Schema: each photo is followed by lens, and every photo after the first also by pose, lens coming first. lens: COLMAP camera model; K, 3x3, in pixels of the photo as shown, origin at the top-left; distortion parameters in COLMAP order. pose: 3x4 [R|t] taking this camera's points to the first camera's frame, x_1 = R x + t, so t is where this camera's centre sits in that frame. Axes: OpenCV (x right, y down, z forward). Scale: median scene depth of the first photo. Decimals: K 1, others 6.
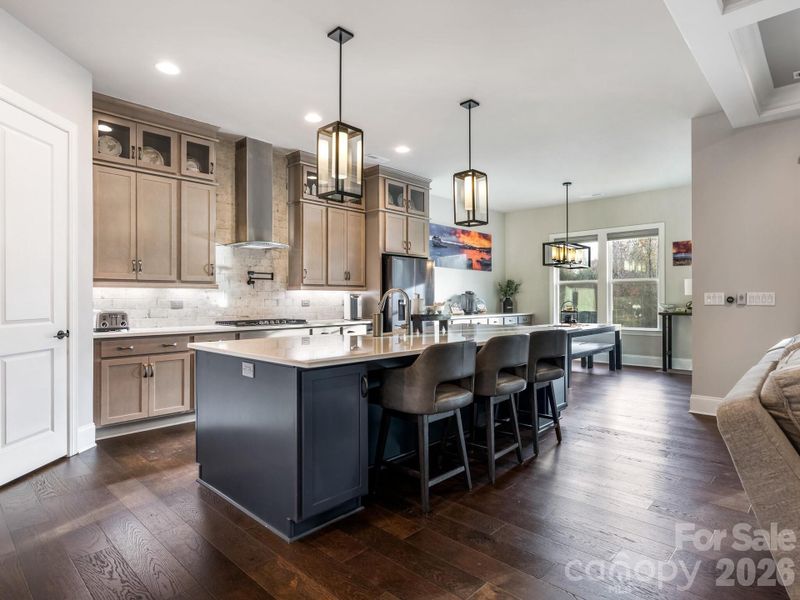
lens RADIAL K [[517.5, 0, 393.0], [0, 517.5, 297.7], [0, 0, 1]] dist [0.020945, 0.007361]
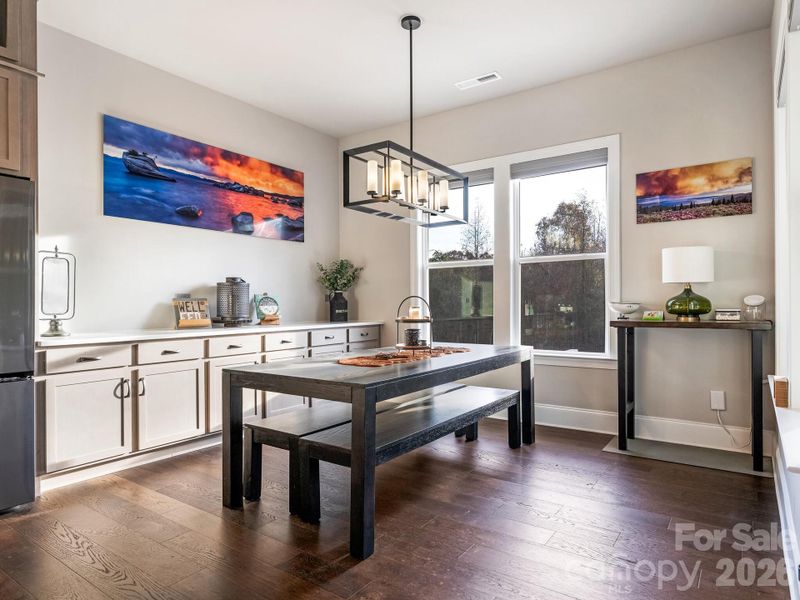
lens RADIAL K [[517.5, 0, 403.6], [0, 517.5, 299.4], [0, 0, 1]] dist [0.020945, 0.007361]
pose [[0.991538, -0.000095, 0.129815, 0.247404], [0.000479, 0.999996, -0.002927, 0.009401], [-0.129814, 0.002964, 0.991534, 0.521077]]
